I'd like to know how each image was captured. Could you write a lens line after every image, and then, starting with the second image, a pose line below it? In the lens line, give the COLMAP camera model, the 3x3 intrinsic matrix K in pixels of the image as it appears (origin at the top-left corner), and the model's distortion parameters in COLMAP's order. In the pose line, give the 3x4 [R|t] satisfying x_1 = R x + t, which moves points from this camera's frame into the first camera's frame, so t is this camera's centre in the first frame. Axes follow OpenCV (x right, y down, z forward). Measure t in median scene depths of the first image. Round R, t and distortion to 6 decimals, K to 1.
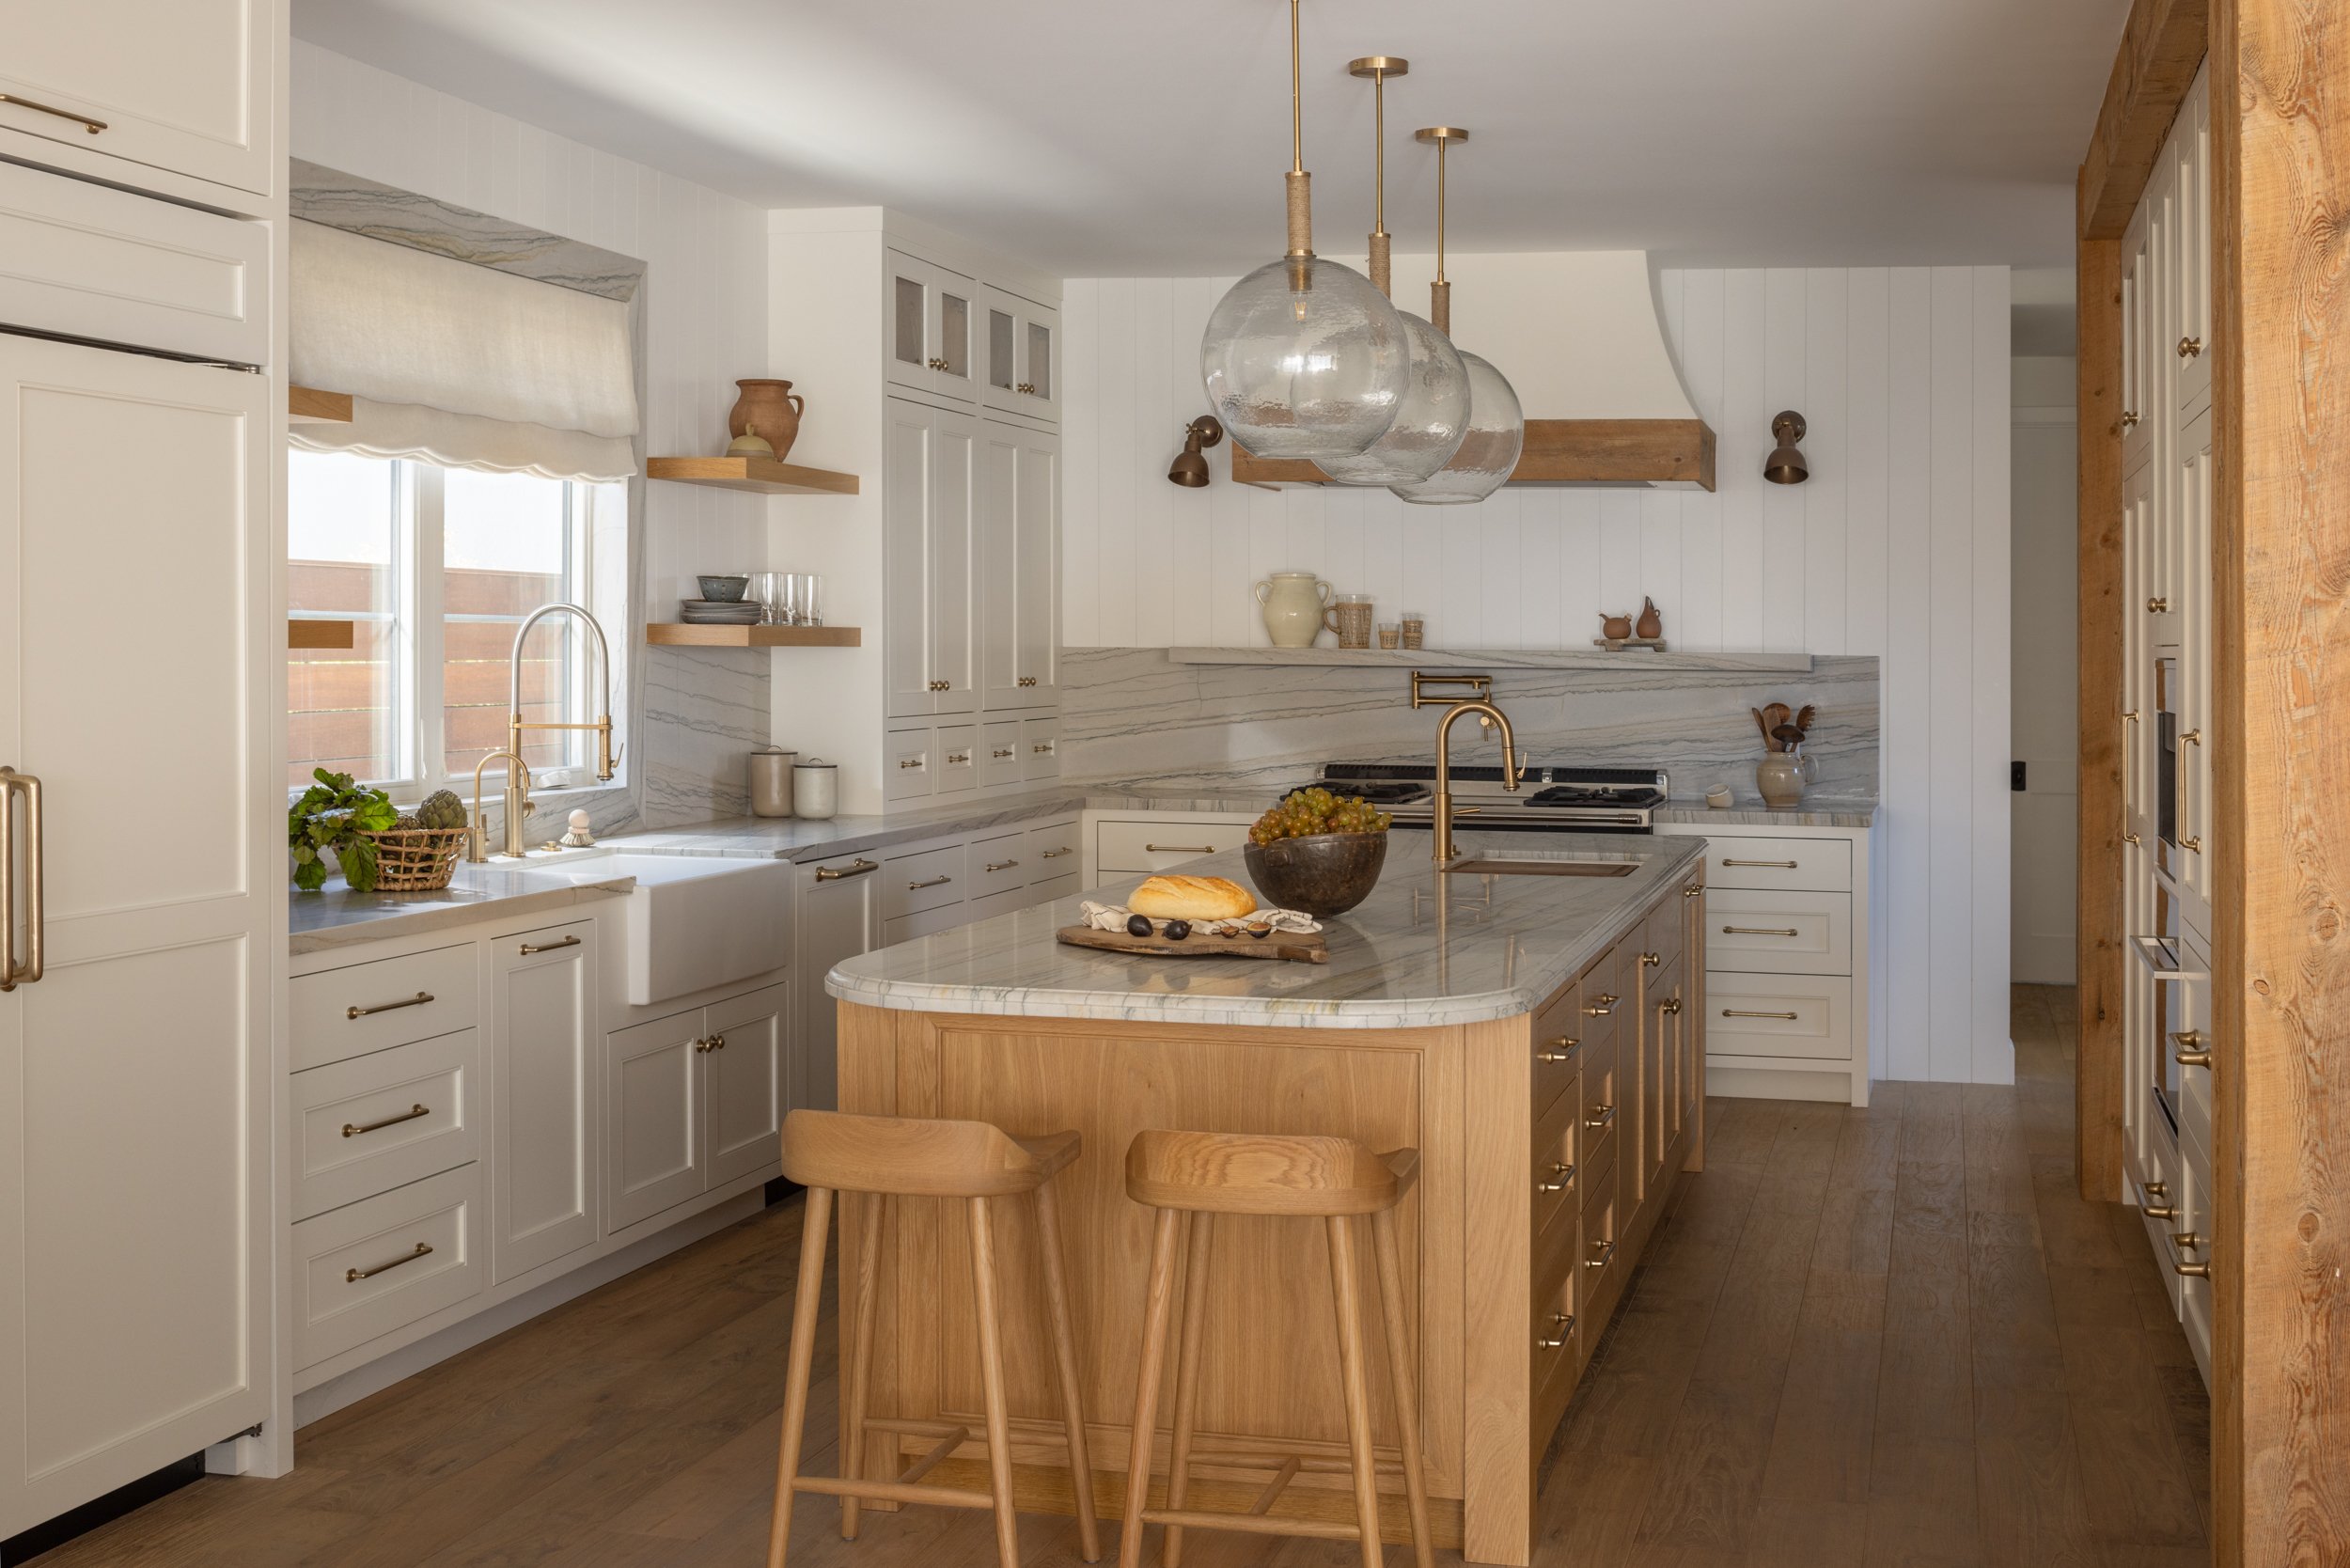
lens RADIAL K [[3000.0, 0, 1178.8], [0, 3000.0, 696.5], [0, 0, 1]] dist [-0.020557, -0.095429]
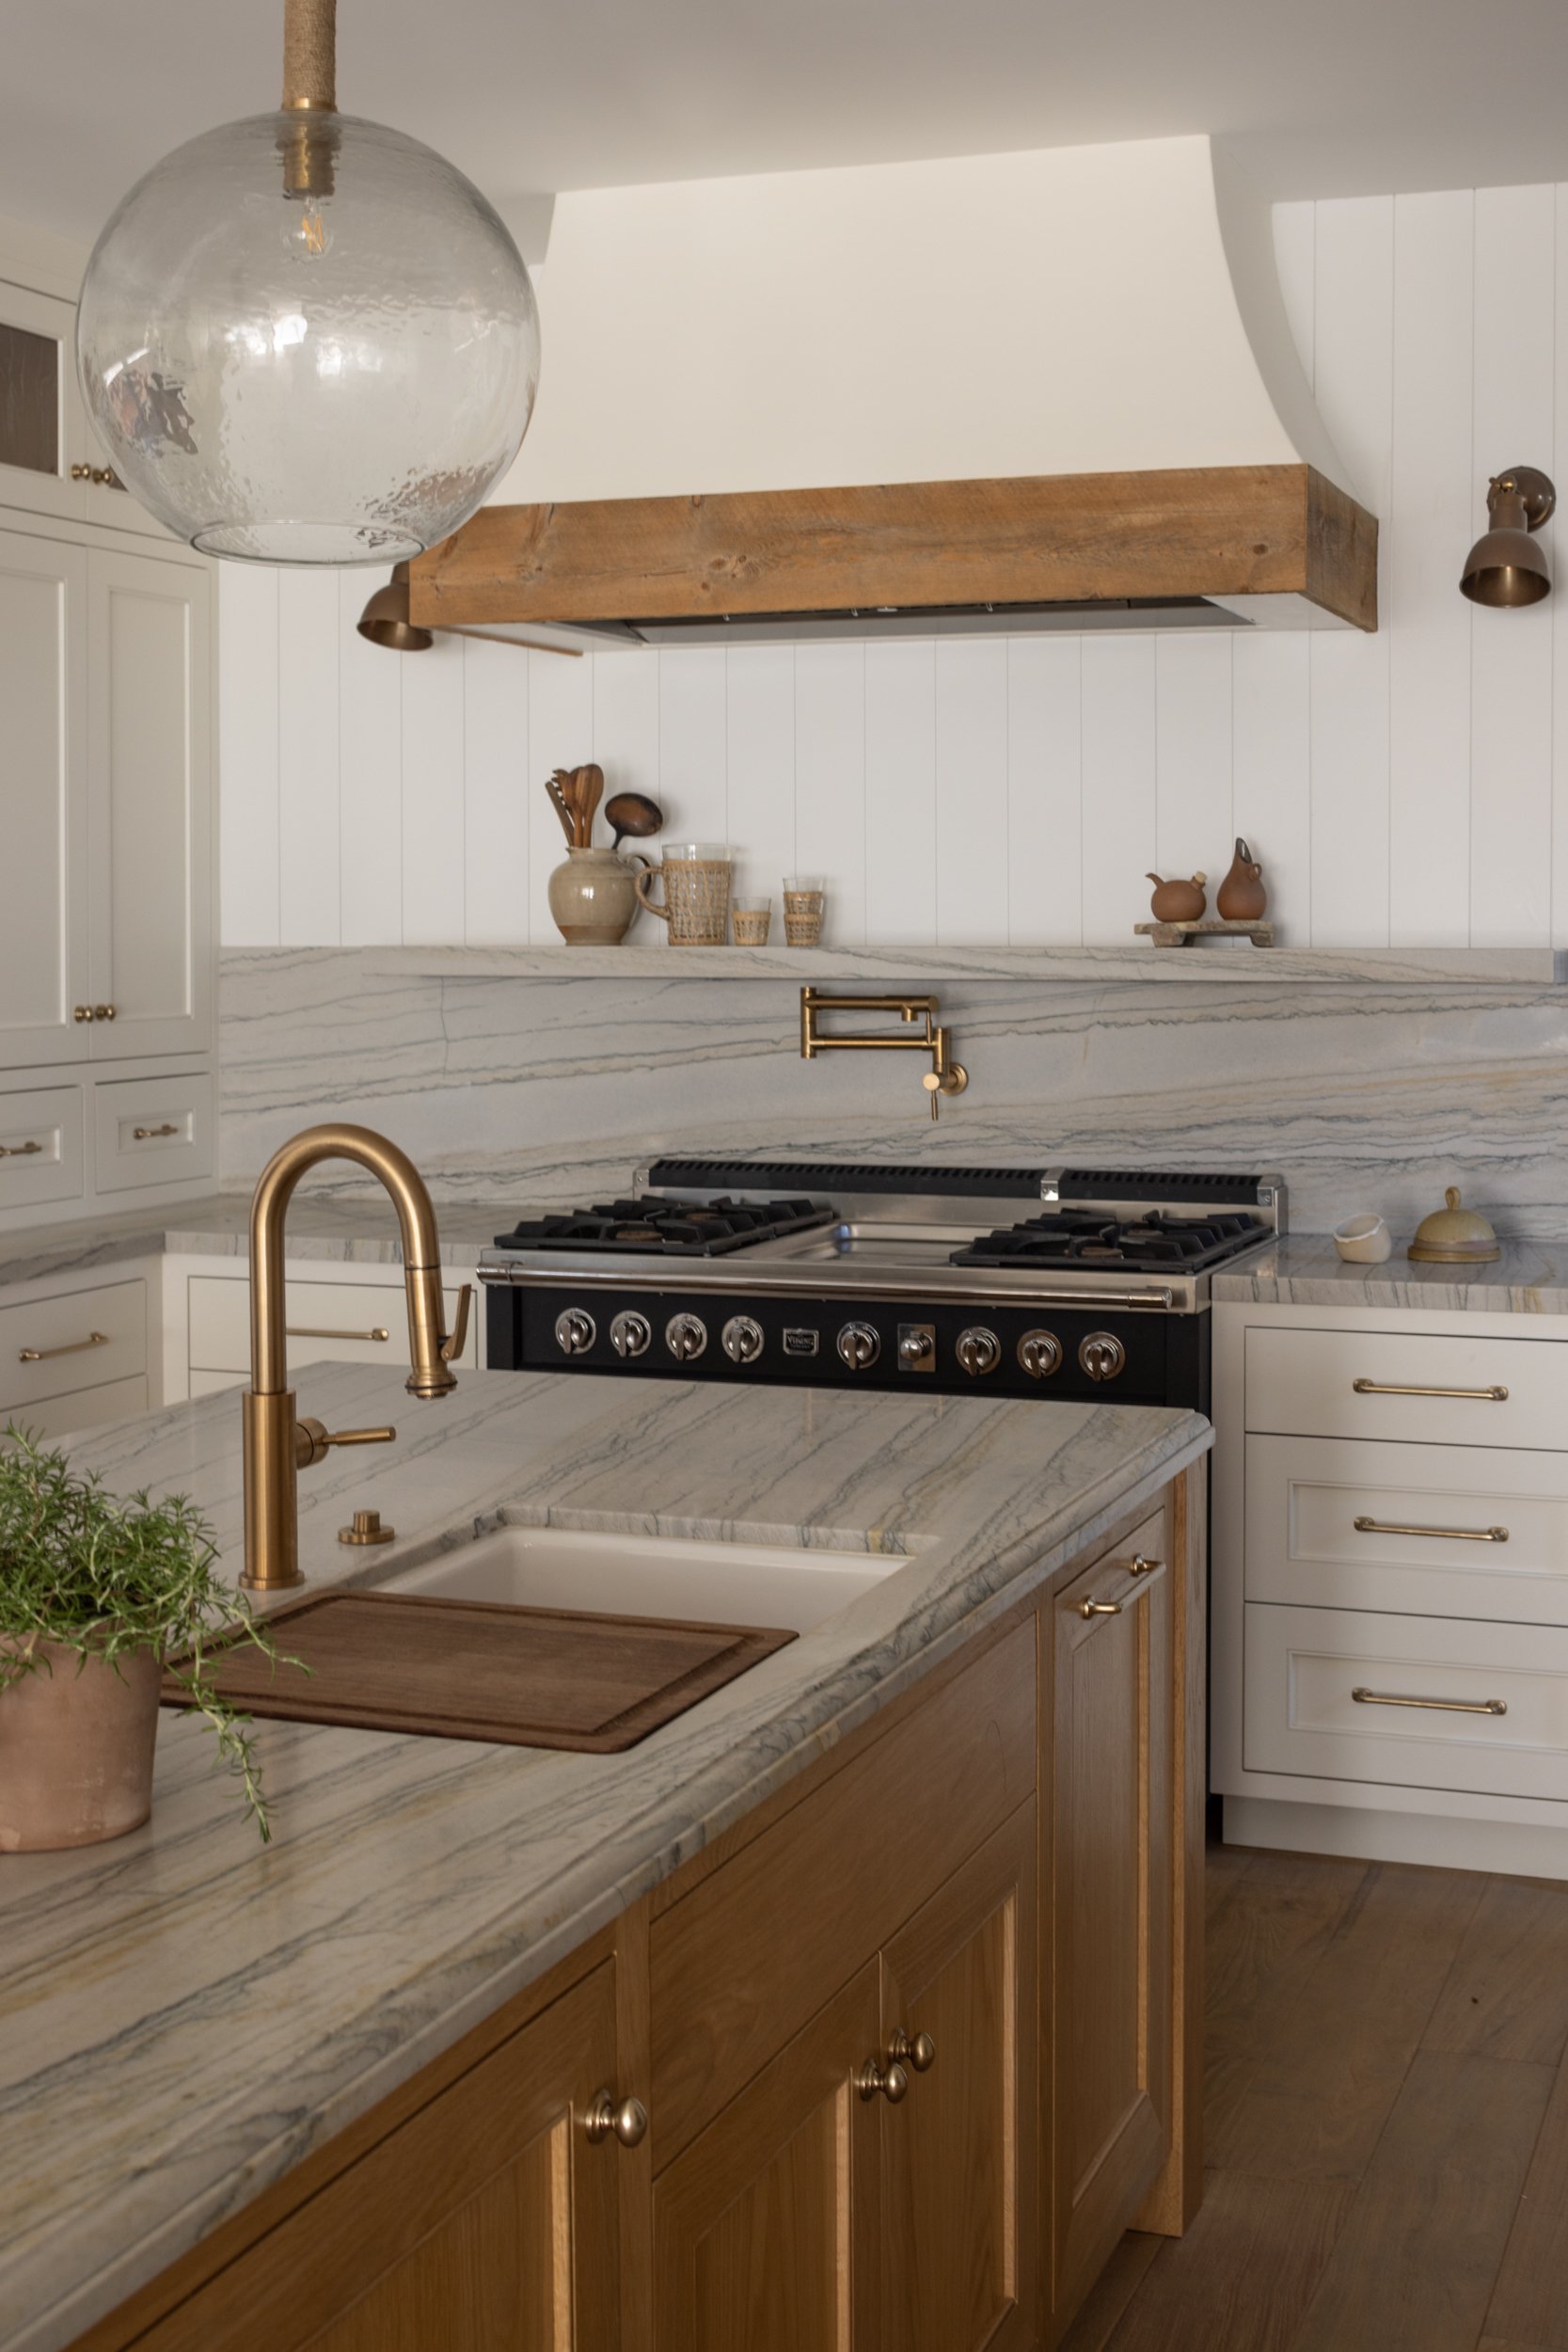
lens RADIAL K [[3002.2, 0, 721.7], [0, 3002.2, 1091.6], [0, 0, 1]] dist [-0.020557, -0.095429]
pose [[0.991984, -0.004233, -0.126294, 0.132392], [0.008955, 0.999281, 0.036847, -0.009796], [0.126047, -0.037682, 0.991308, 0.476839]]
